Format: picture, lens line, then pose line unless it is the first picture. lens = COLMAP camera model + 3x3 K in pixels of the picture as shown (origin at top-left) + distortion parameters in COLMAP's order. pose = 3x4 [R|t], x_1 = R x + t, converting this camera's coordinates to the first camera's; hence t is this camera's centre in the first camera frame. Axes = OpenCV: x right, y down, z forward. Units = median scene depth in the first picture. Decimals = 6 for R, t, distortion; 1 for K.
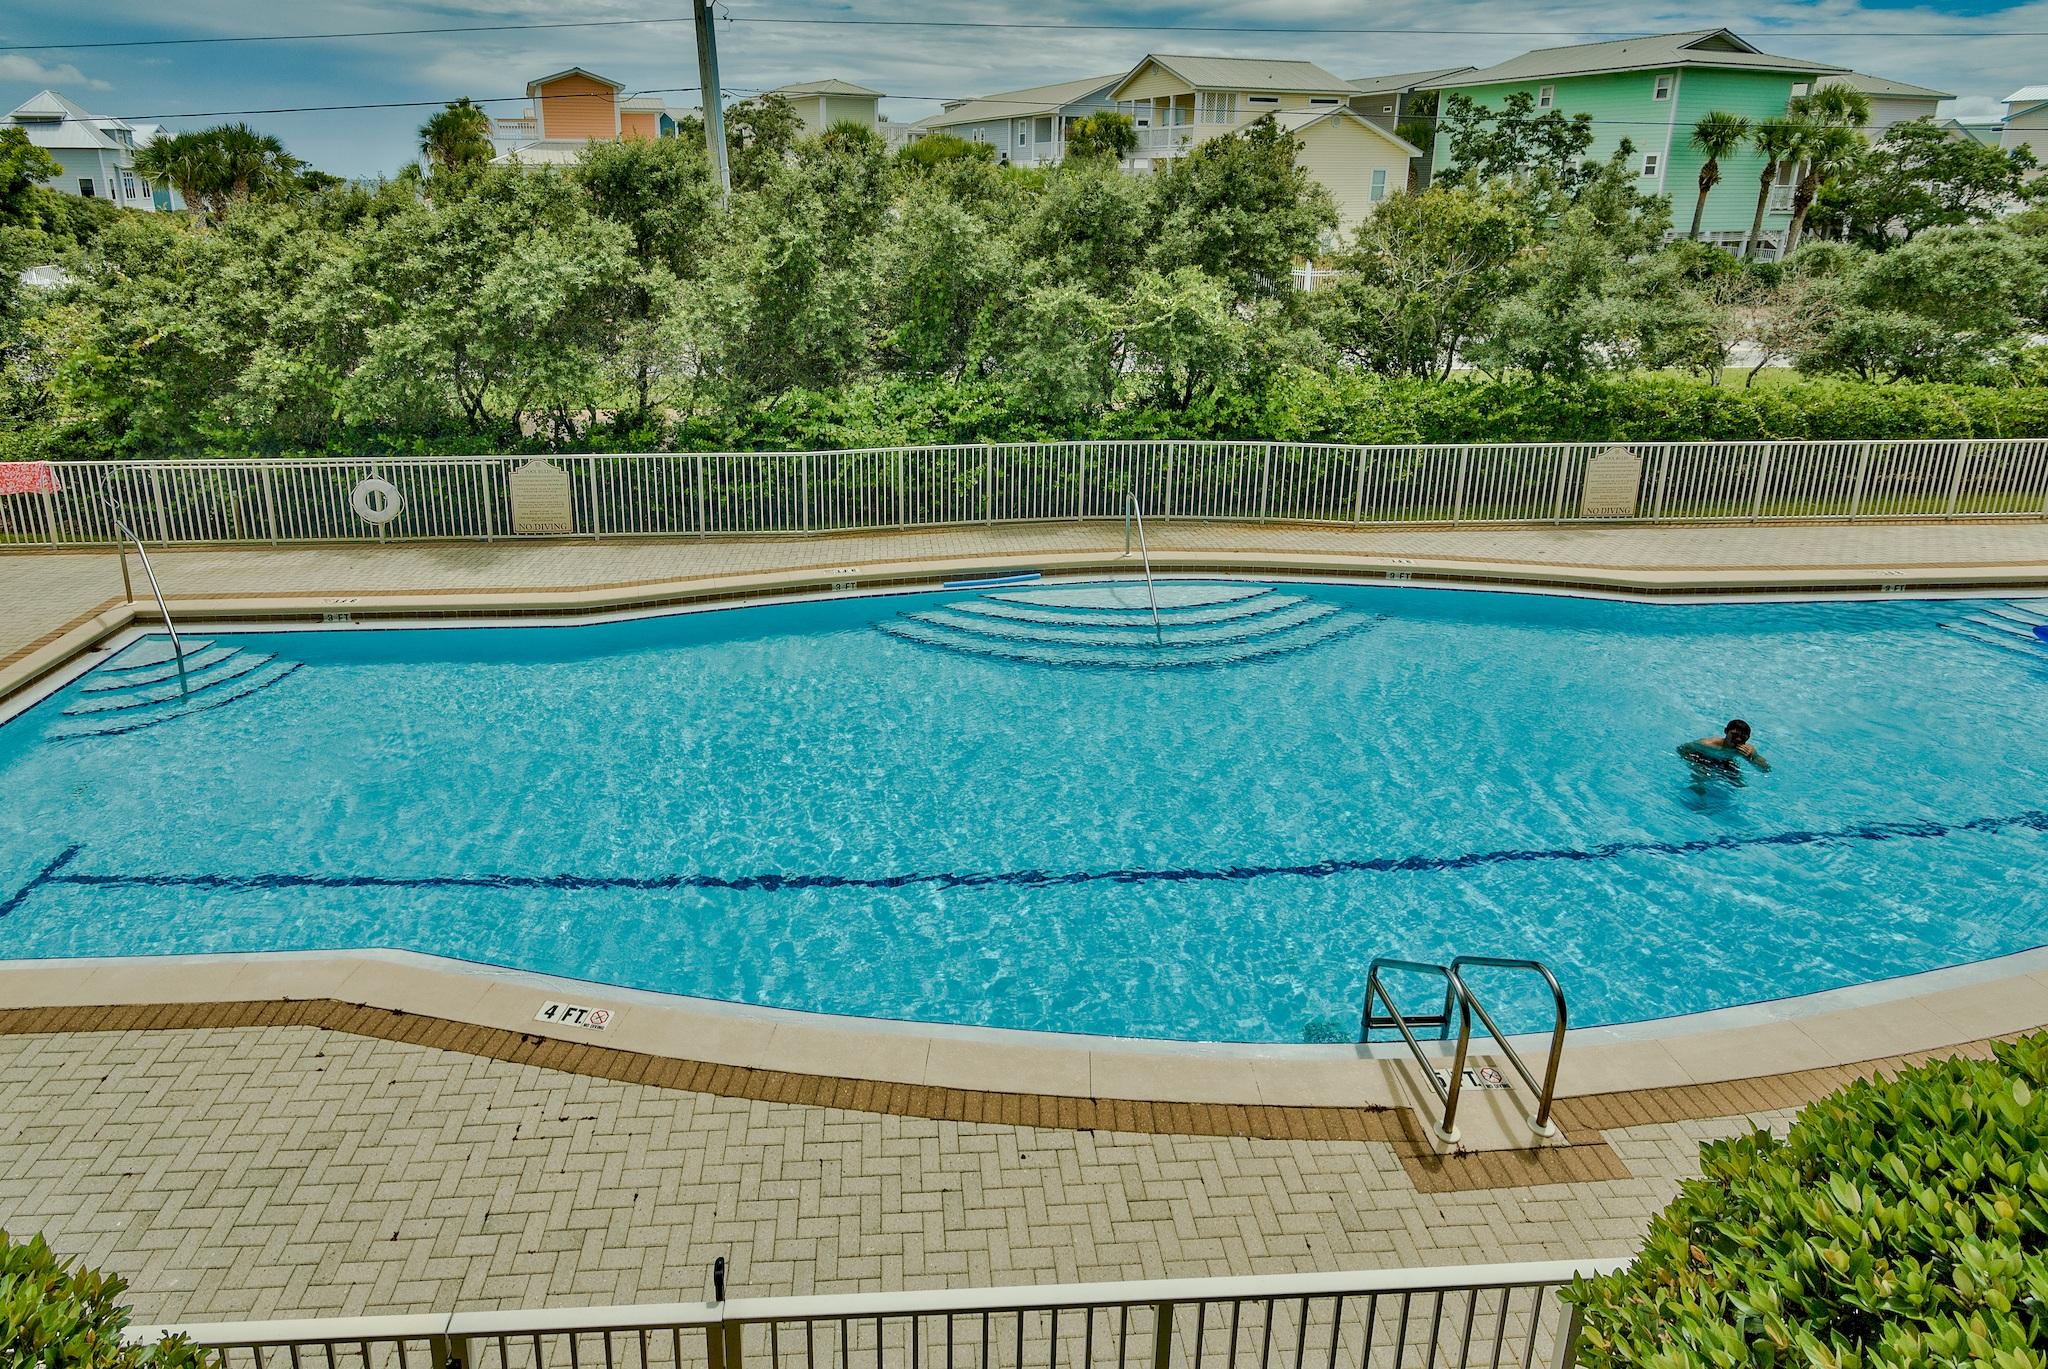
lens RADIAL K [[1093.9, 0, 958.3], [0, 1093.9, 440.1], [0, 0, 1]] dist [-0.004506, -0.000297]
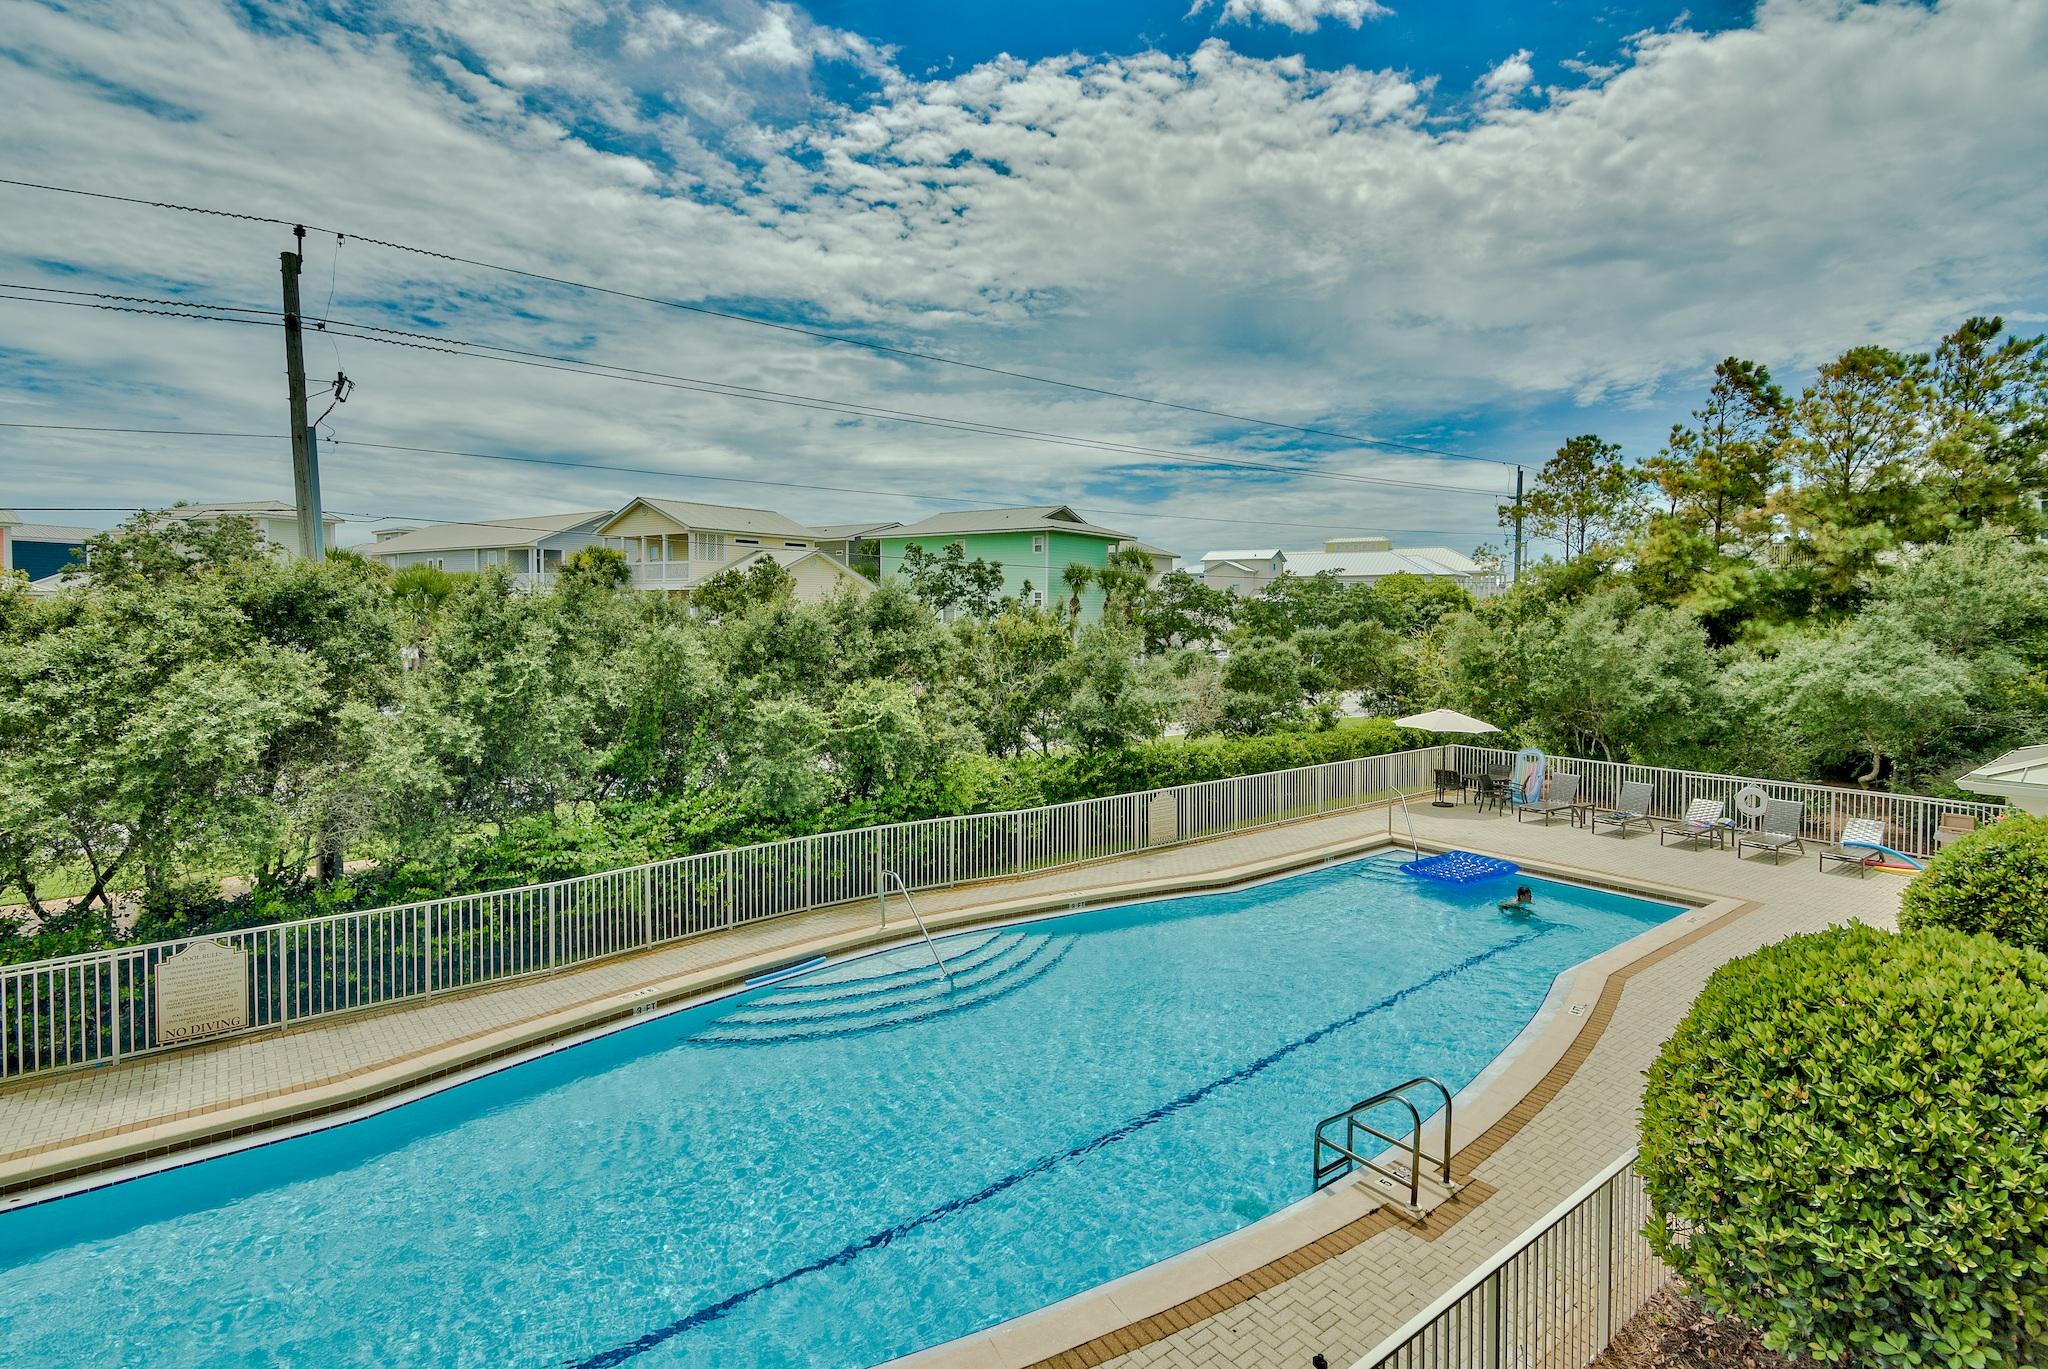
lens RADIAL K [[1042.2, 0, 1026.7], [0, 1042.2, 626.8], [0, 0, 1]] dist [-0.001741, -0.001149]
pose [[0.807510, -0.008825, 0.589788, -0.326841], [0.137023, 0.975342, -0.173011, 0.007110], [-0.573718, 0.220522, 0.788808, -0.008271]]
